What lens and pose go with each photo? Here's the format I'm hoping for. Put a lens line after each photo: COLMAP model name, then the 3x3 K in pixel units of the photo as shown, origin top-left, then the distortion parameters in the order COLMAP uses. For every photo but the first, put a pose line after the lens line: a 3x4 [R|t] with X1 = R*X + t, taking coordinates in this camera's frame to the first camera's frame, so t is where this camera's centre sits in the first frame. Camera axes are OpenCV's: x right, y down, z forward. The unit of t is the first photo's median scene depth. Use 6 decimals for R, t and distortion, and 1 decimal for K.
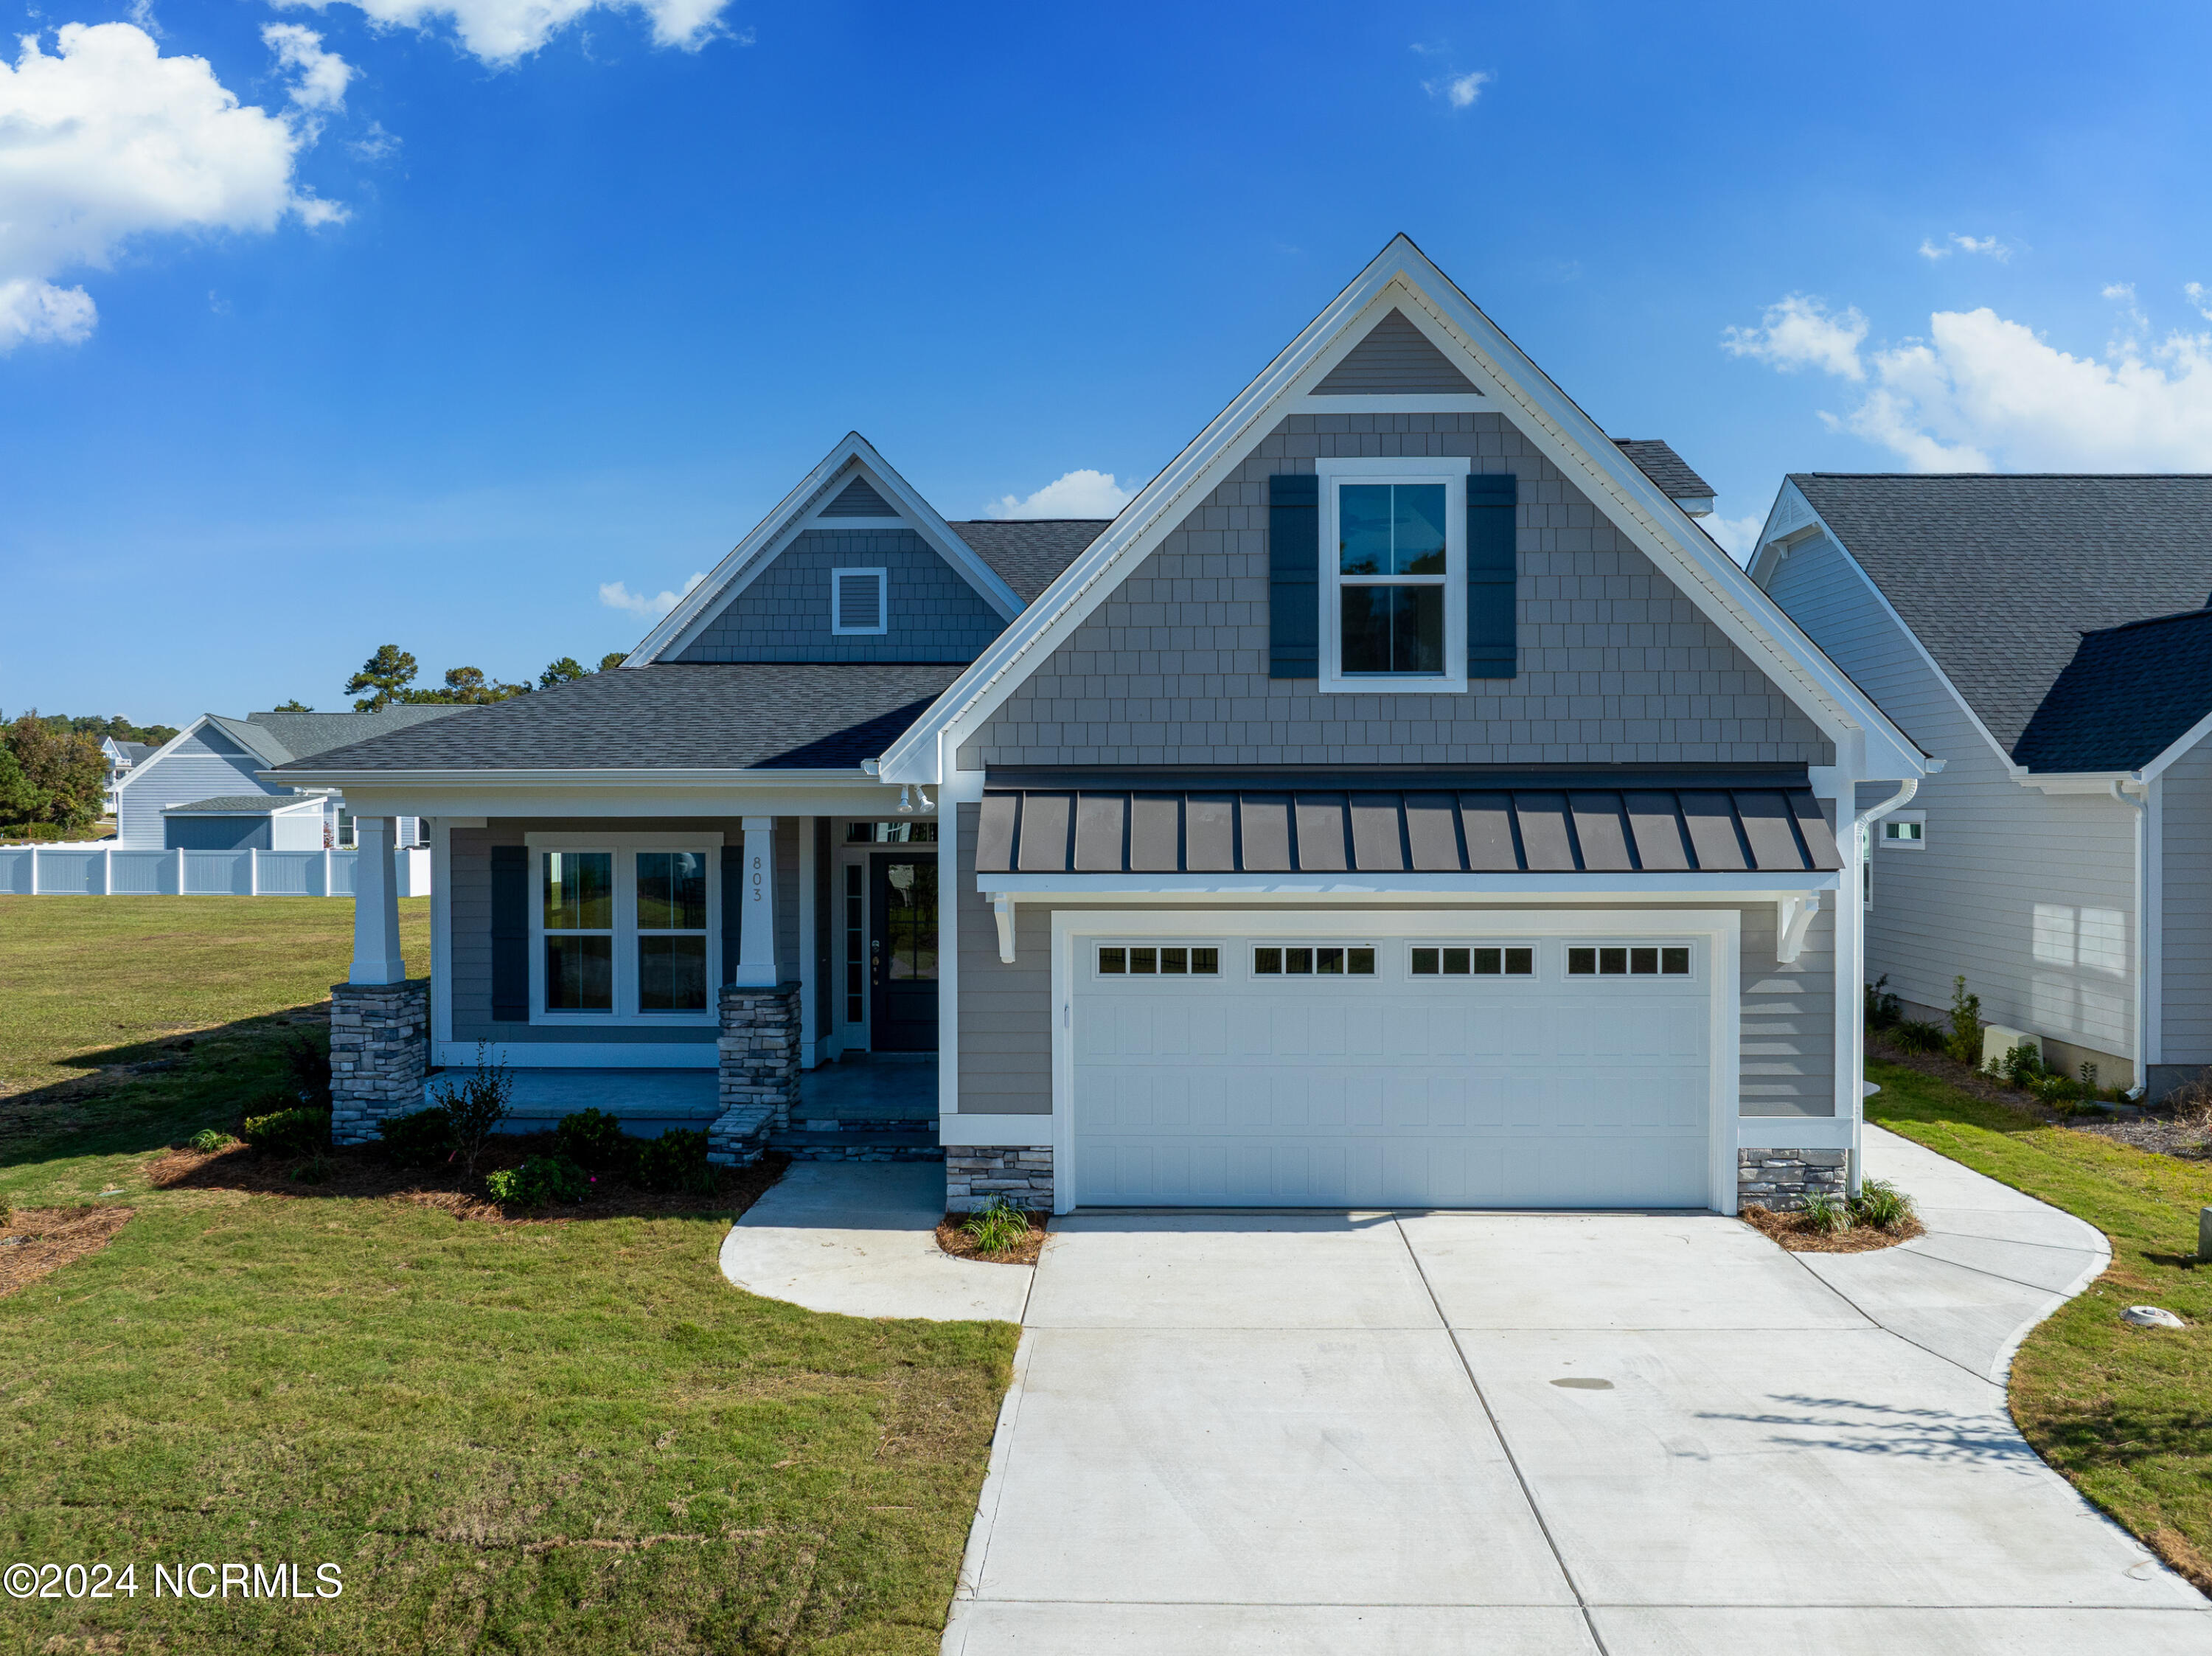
lens RADIAL K [[1657.5, 0, 1104.4], [0, 1657.5, 812.3], [0, 0, 1]] dist [-0.033007, -0.005355]
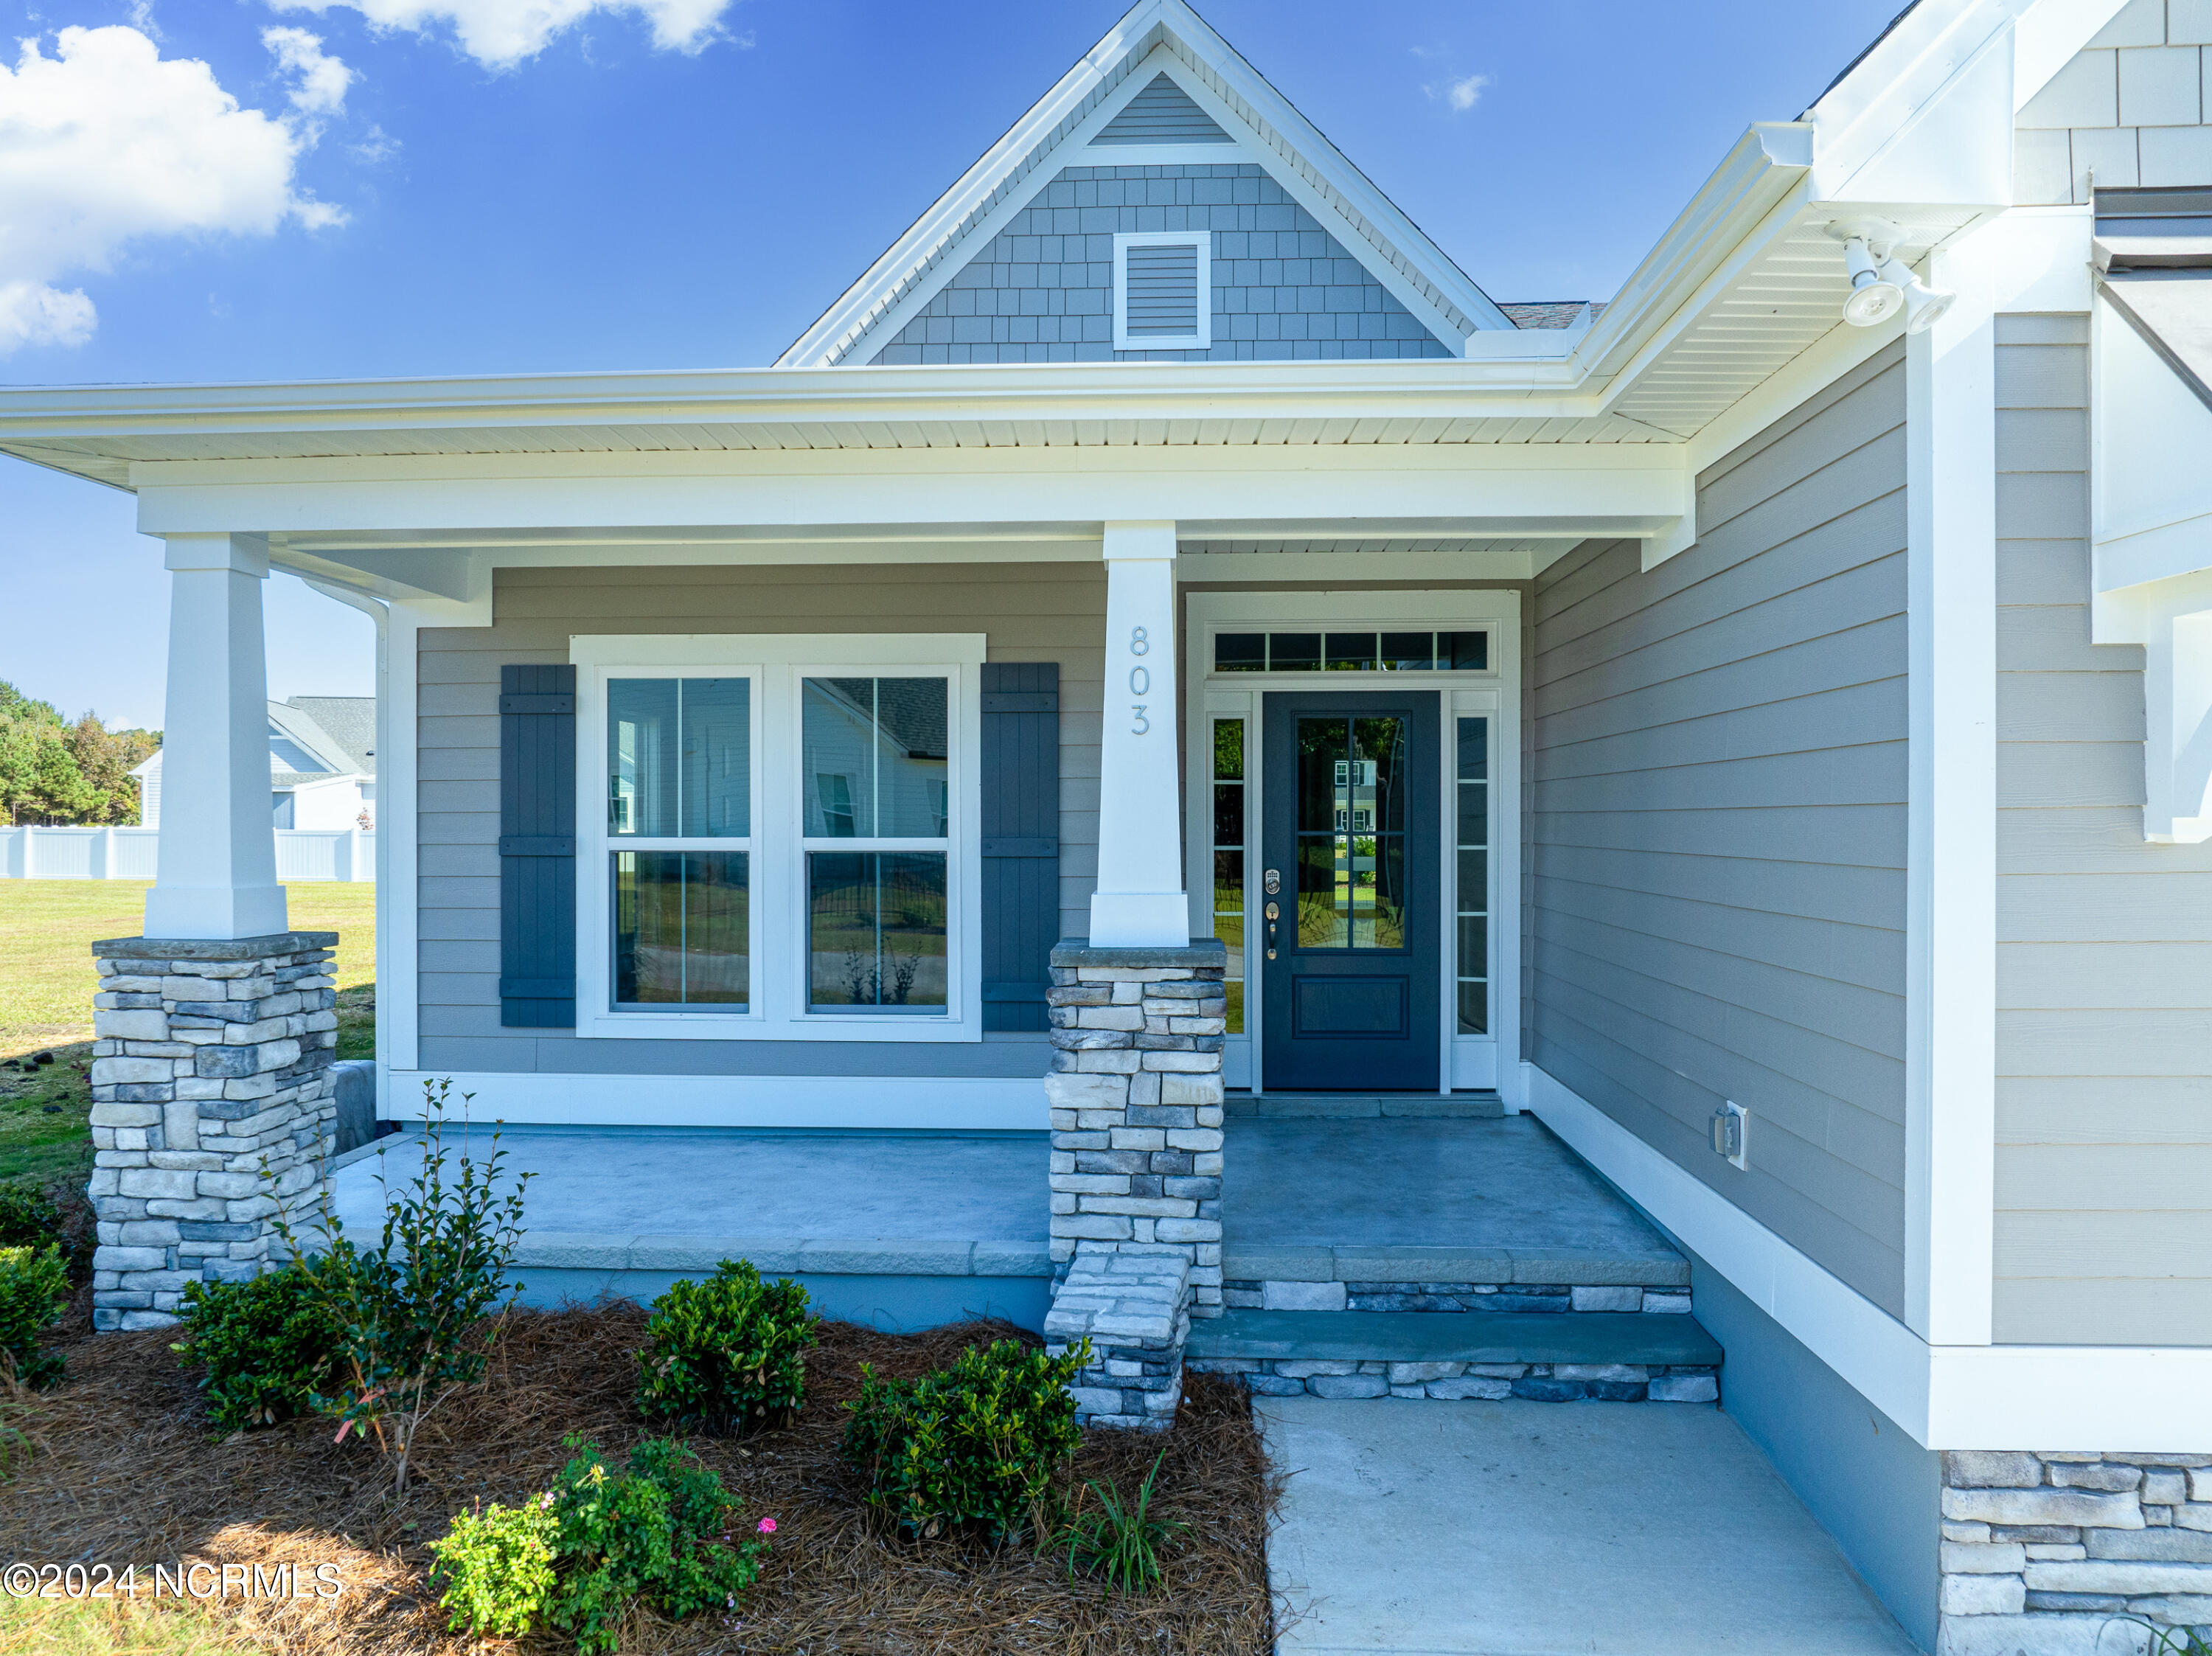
lens RADIAL K [[1583.1, 0, 1091.3], [0, 1583.1, 824.0], [0, 0, 1]] dist [-0.034544, 0.004316]
pose [[0.999691, 0.003249, -0.024638, -0.246508], [-0.003315, 0.999991, -0.002636, 0.088749], [0.024629, 0.002717, 0.999693, 0.715109]]
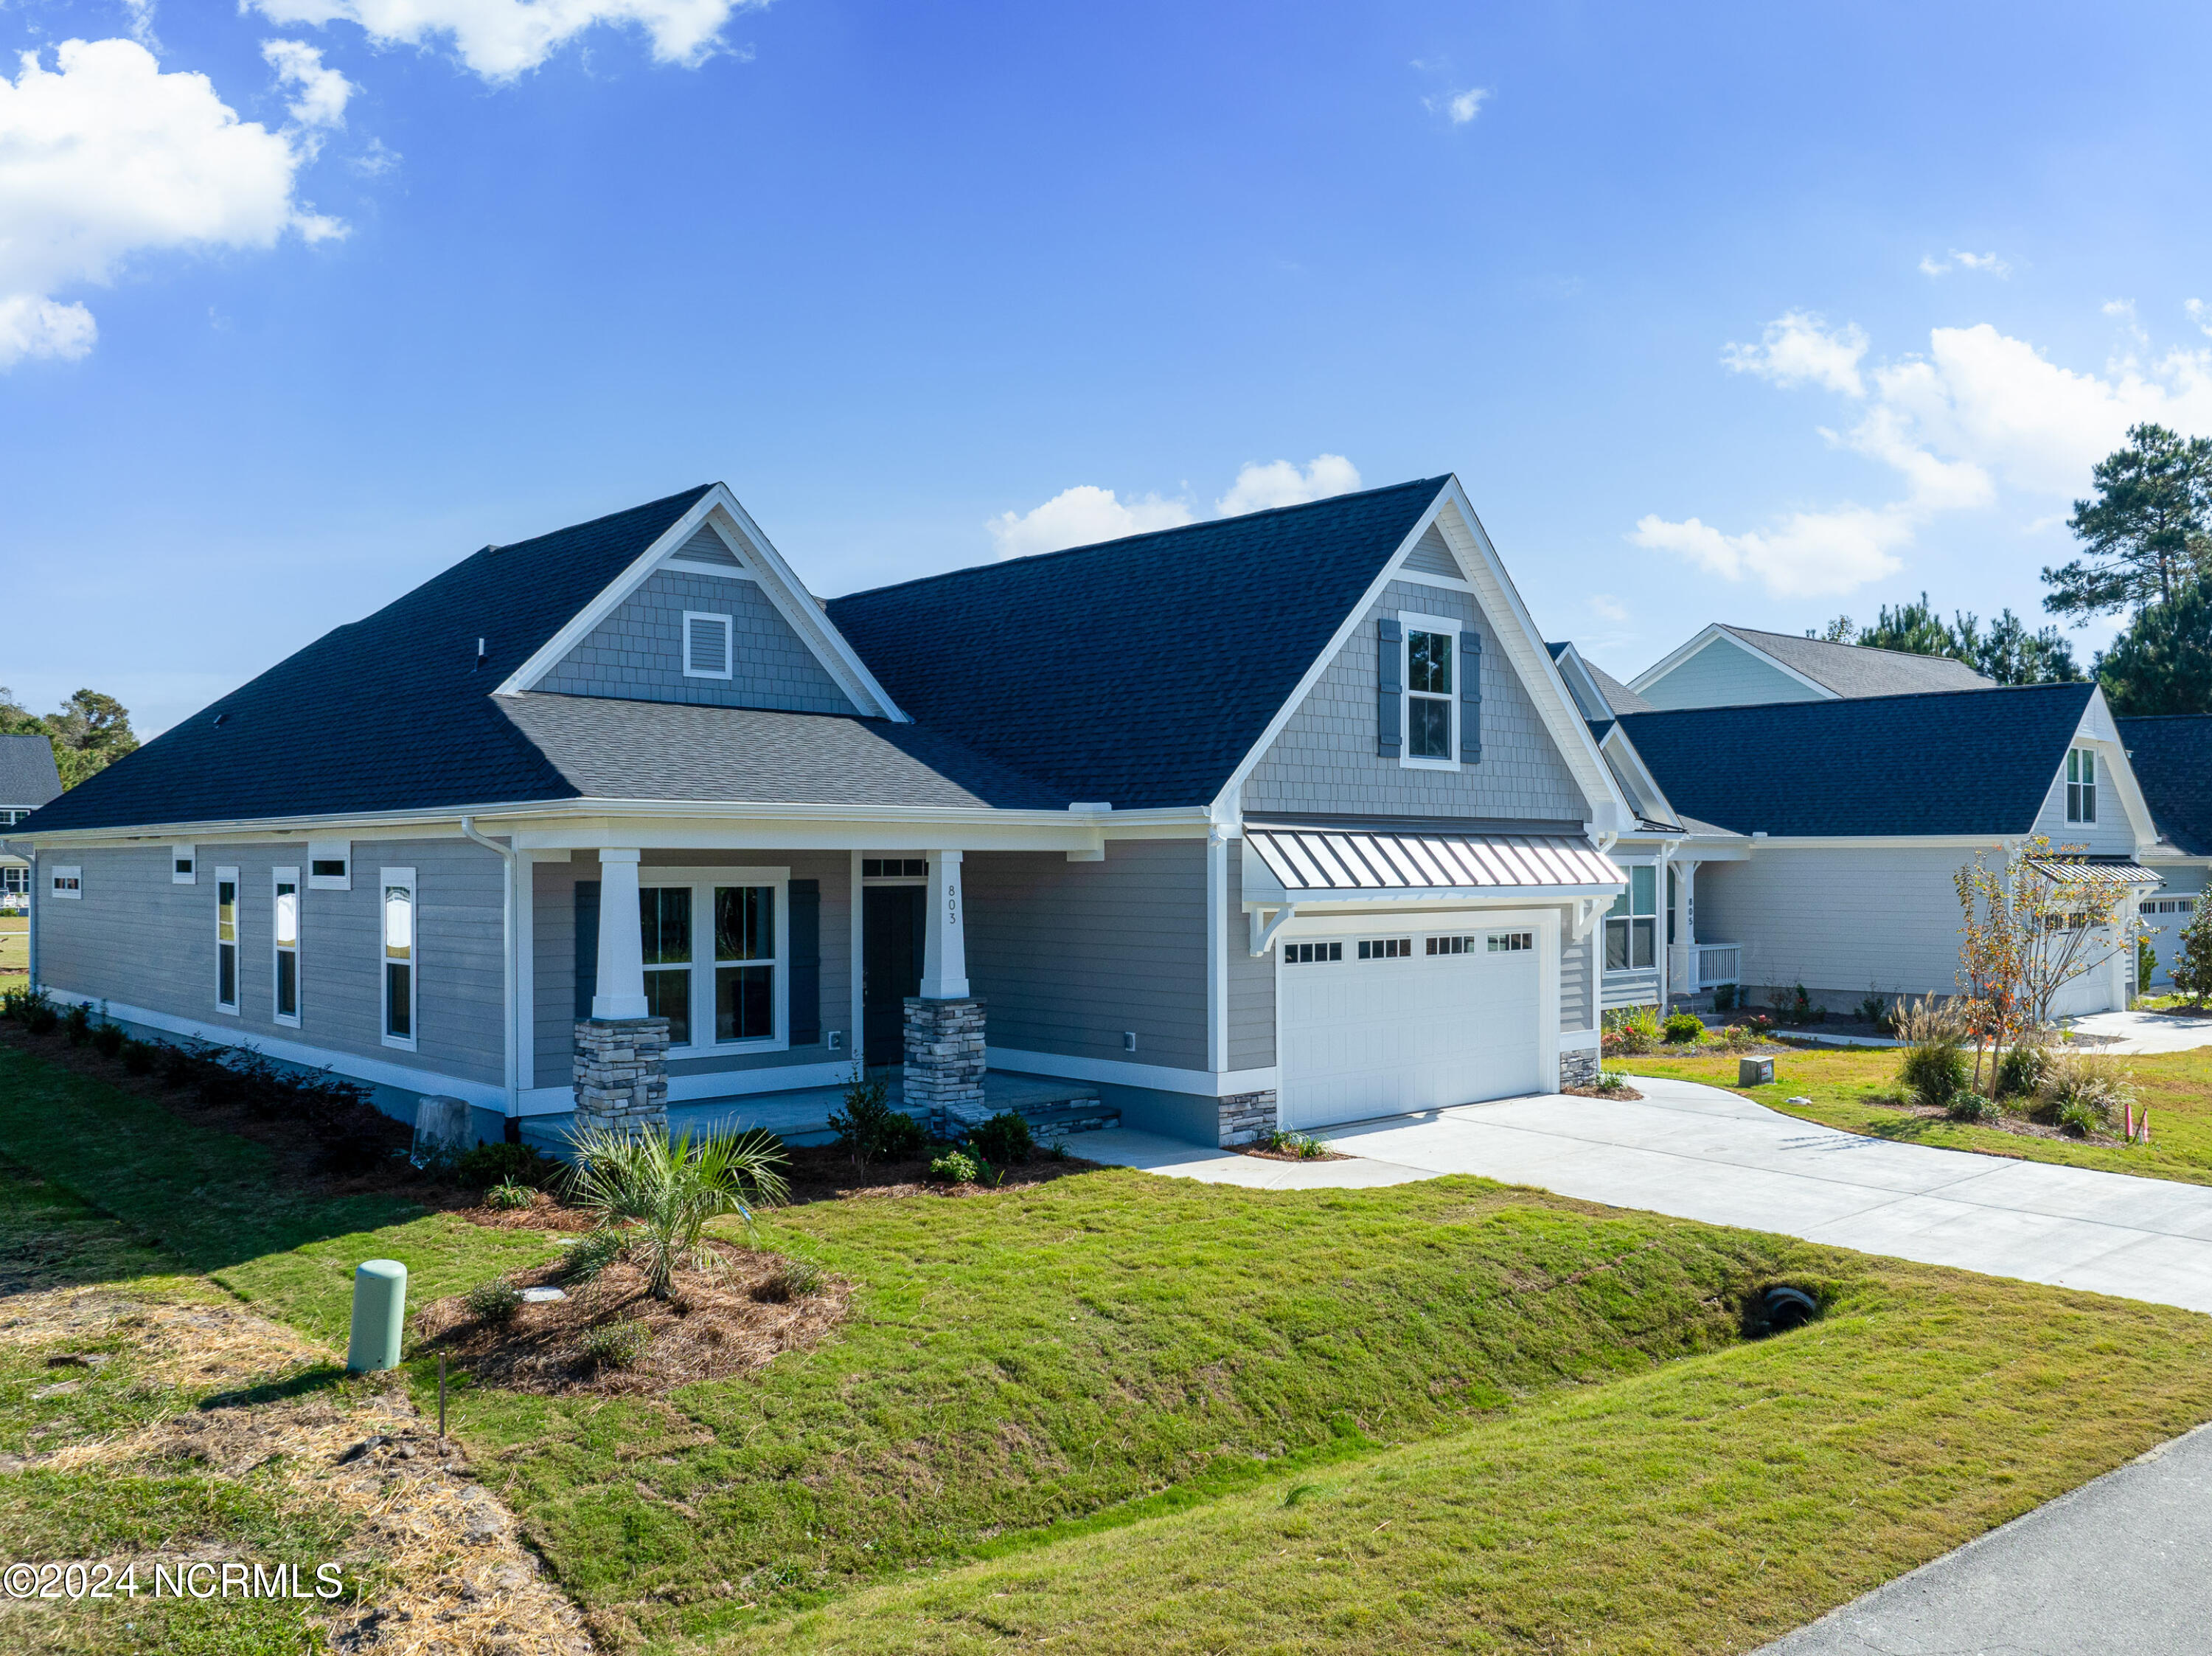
lens RADIAL K [[1787.7, 0, 1264.4], [0, 1787.7, 855.3], [0, 0, 1]] dist [-0.040471, -0.006479]
pose [[0.670184, 0.005404, 0.742175, -1.142324], [0.002927, 0.999946, -0.009924, 0.022288], [-0.742189, 0.008824, 0.670133, 0.012193]]
